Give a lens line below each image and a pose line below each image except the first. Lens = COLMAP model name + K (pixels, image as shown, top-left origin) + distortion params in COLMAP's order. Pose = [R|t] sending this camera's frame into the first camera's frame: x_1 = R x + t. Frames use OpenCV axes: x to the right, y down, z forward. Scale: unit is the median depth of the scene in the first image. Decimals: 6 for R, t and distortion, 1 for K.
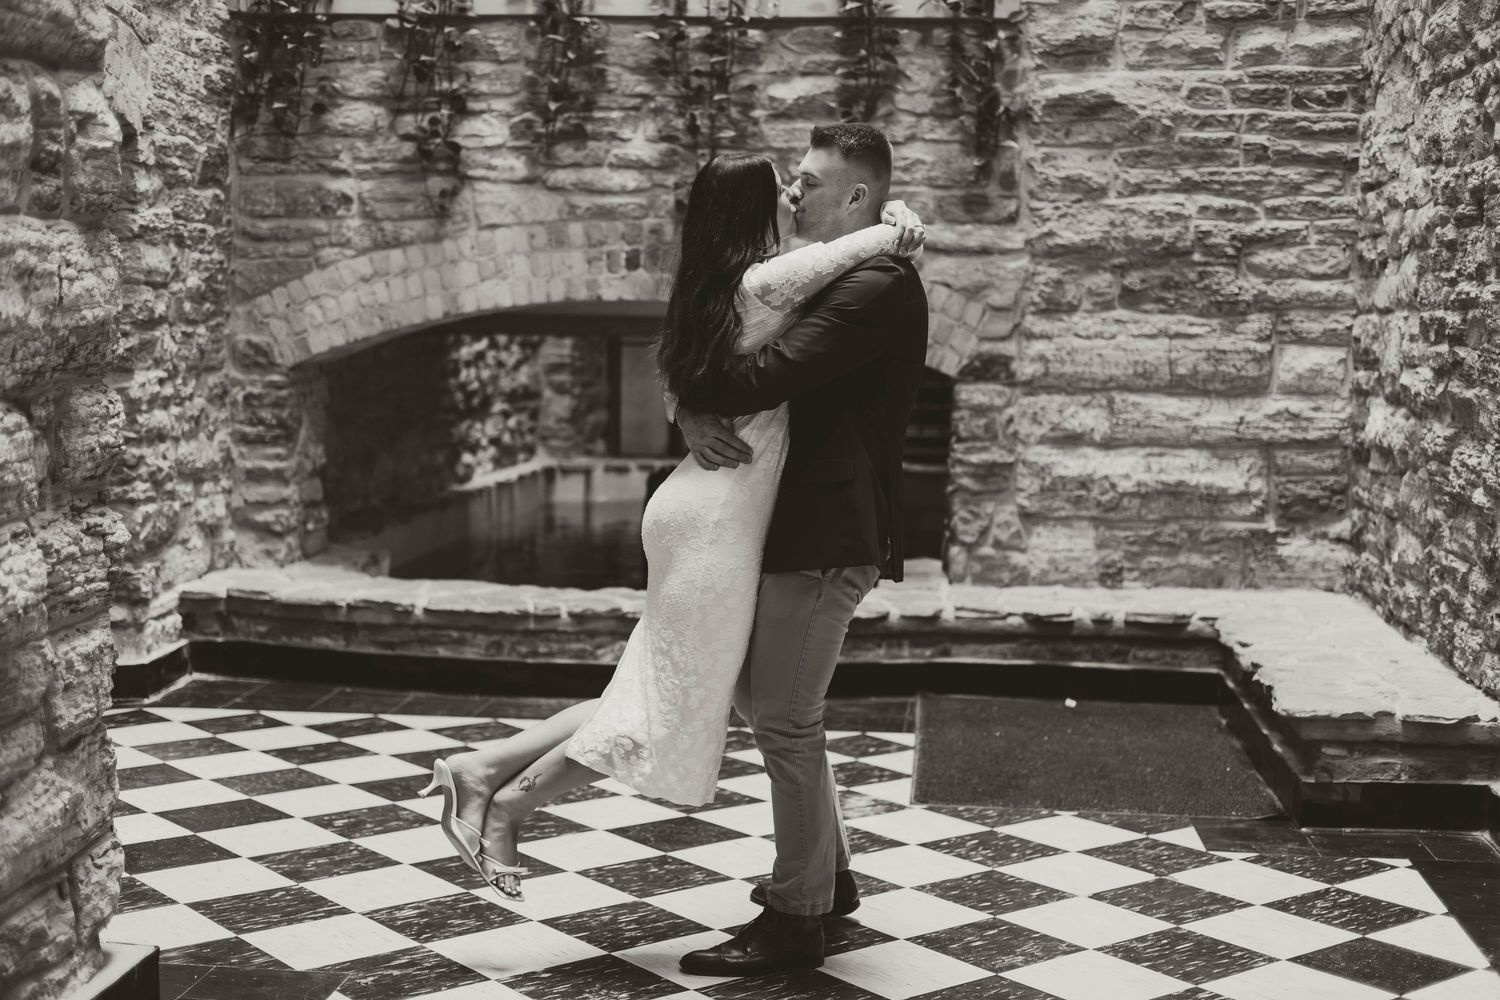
lens RADIAL K [[2064.4, 0, 709.2], [0, 2064.4, 517.1], [0, 0, 1]] dist [0.024636, 0.000000]
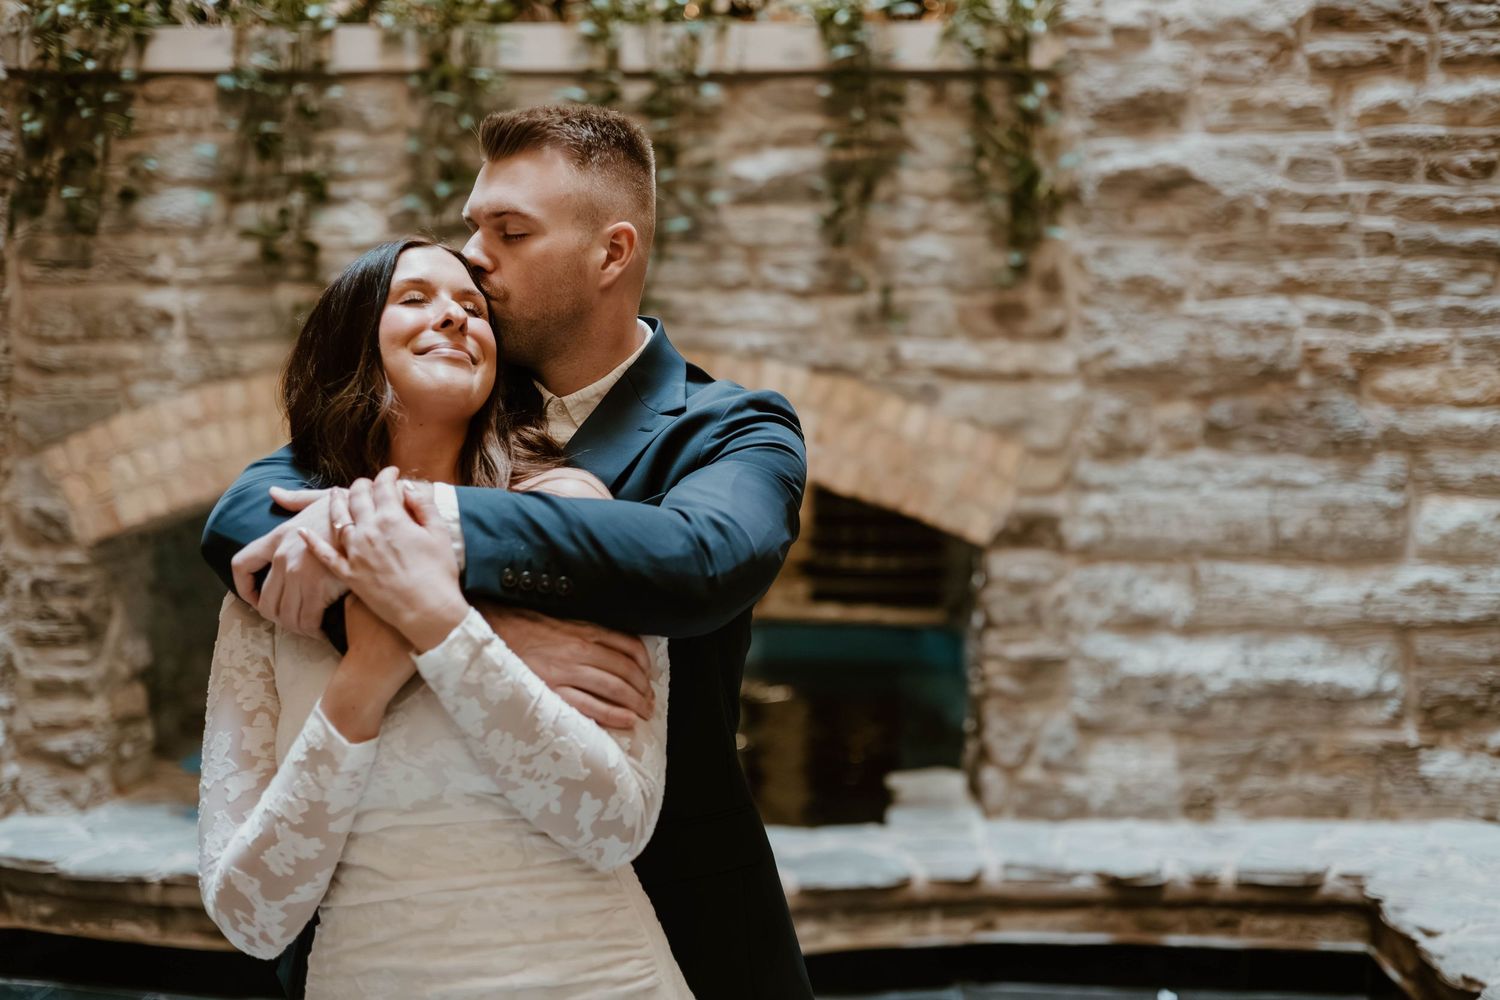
lens RADIAL K [[2064.4, 0, 707.9], [0, 2064.4, 512.8], [0, 0, 1]] dist [0.024636, 0.000000]
pose [[0.999147, -0.015629, 0.038210, -0.010460], [0.017477, 0.998671, -0.048493, -0.044750], [-0.037402, 0.049119, 0.998092, 0.258155]]
